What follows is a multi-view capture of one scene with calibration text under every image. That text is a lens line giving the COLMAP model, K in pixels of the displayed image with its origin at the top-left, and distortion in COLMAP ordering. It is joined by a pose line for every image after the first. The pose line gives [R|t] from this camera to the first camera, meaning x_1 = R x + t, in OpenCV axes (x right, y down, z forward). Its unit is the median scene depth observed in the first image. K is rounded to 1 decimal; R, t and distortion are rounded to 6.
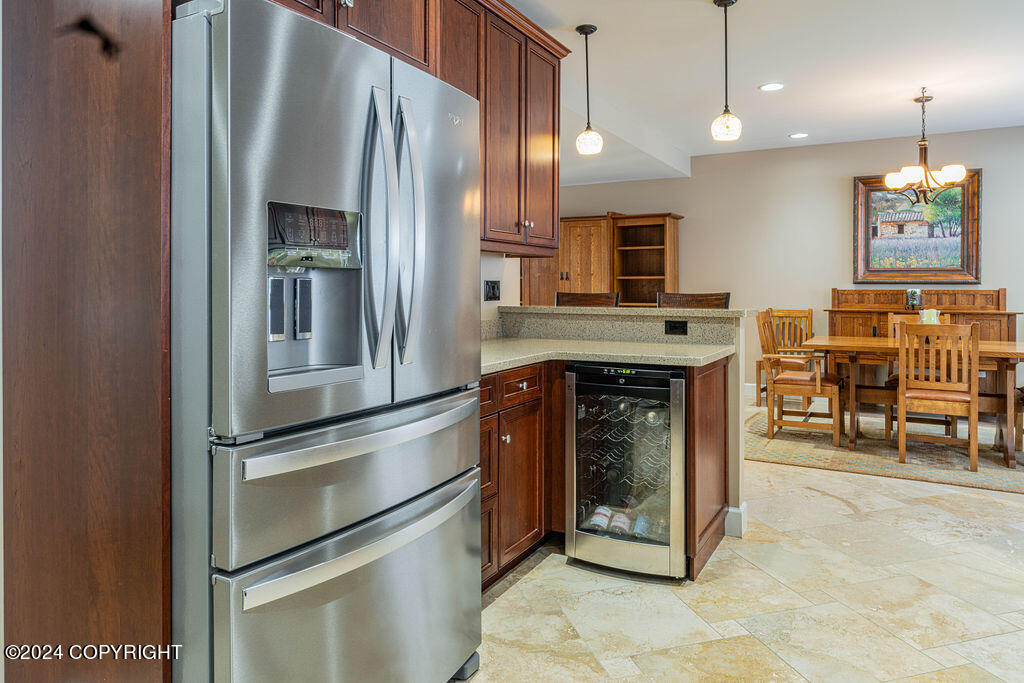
lens RADIAL K [[653.0, 0, 539.5], [0, 653.0, 286.9], [0, 0, 1]] dist [-0.000614, -0.001614]
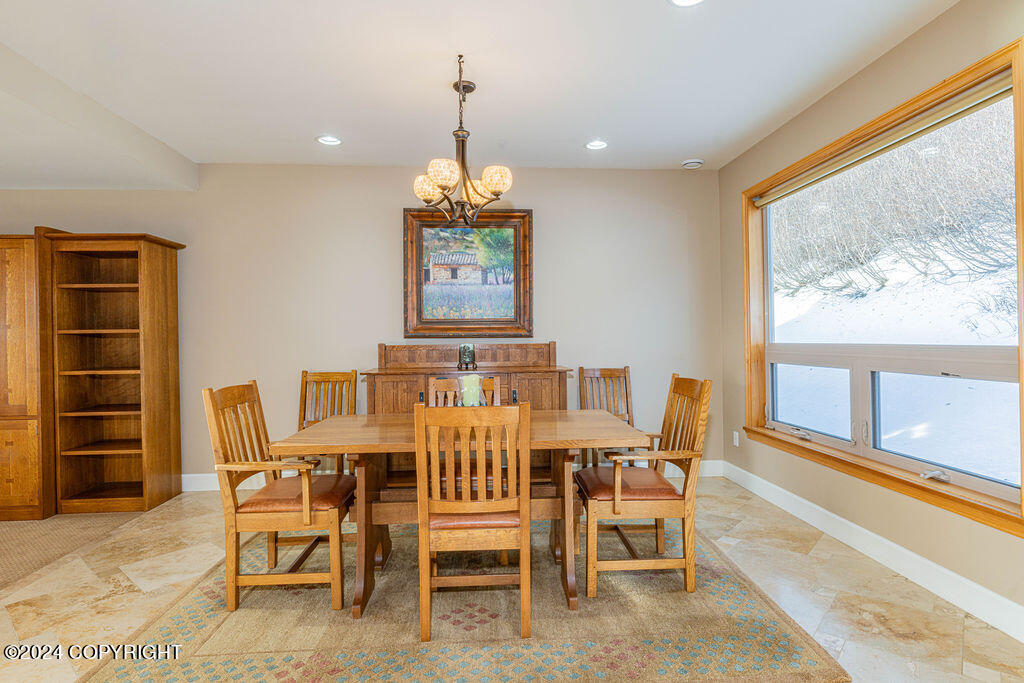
lens RADIAL K [[546.0, 0, 511.1], [0, 546.0, 331.8], [0, 0, 1]] dist [-0.006499, 0.000861]
pose [[0.850787, -0.002879, 0.525503, 0.241453], [0.011233, 0.999856, -0.012708, -0.002222], [-0.525391, 0.016715, 0.850697, 0.354848]]
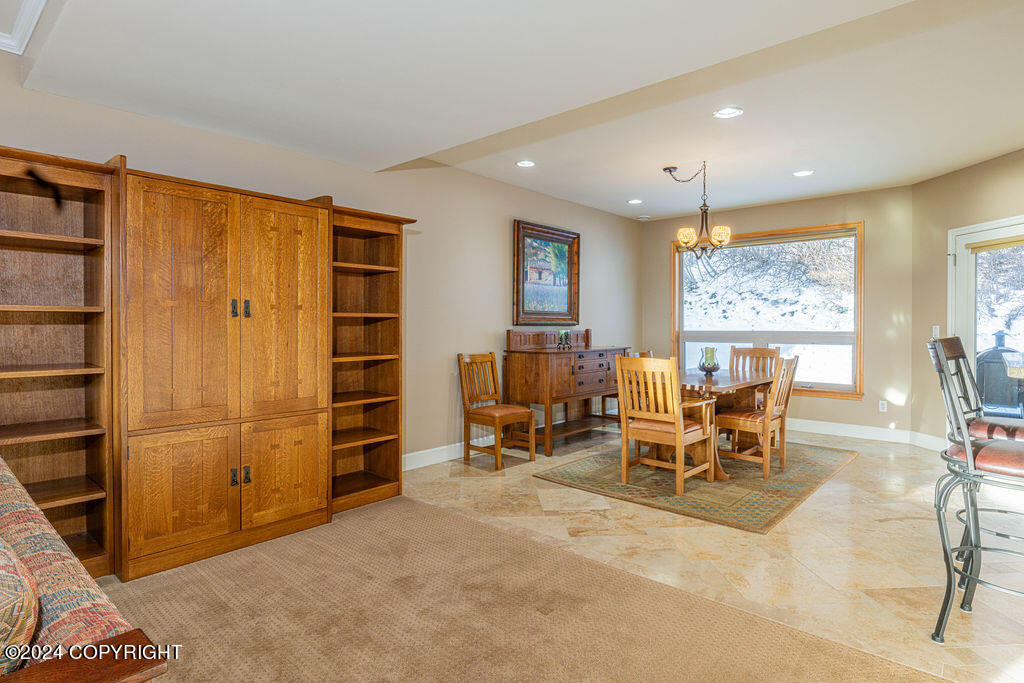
lens RADIAL K [[546.0, 0, 534.2], [0, 546.0, 332.4], [0, 0, 1]] dist [-0.006499, 0.000861]
pose [[0.226121, -0.012173, 0.974023, -0.345710], [0.000676, 0.999924, 0.012339, -0.004145], [-0.974099, -0.002131, 0.226112, 0.802748]]
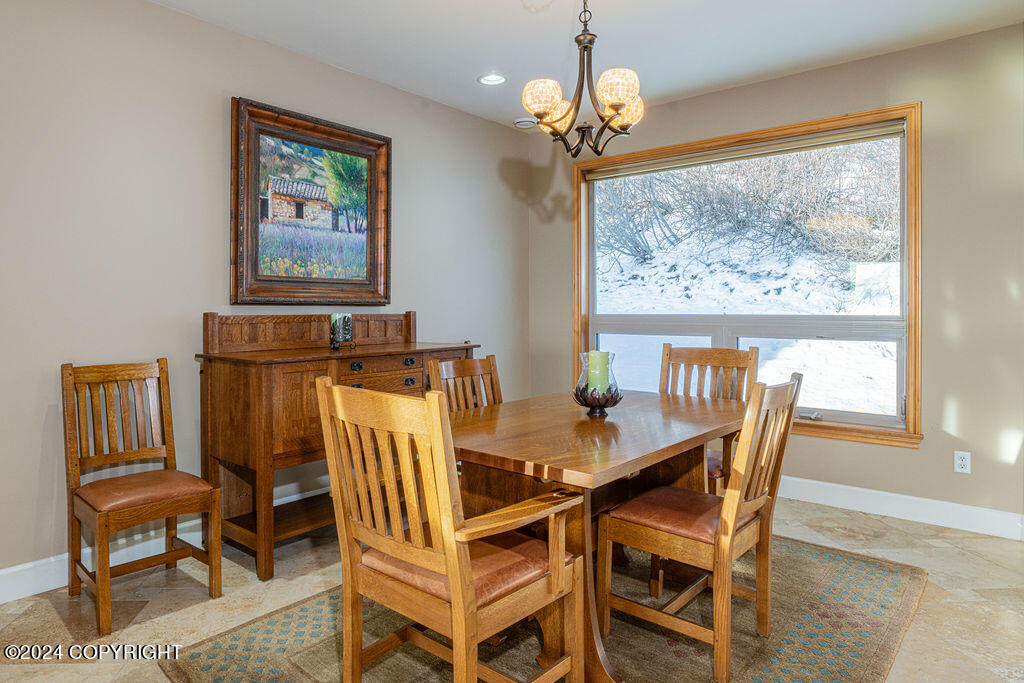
lens RADIAL K [[638.5, 0, 457.4], [0, 638.5, 312.6], [0, 0, 1]] dist [-0.010994, 0.001953]
pose [[0.249234, -0.006089, 0.968424, 0.038318], [0.001882, 0.999981, 0.005803, -0.000519], [-0.968442, 0.000377, 0.249241, 0.723429]]
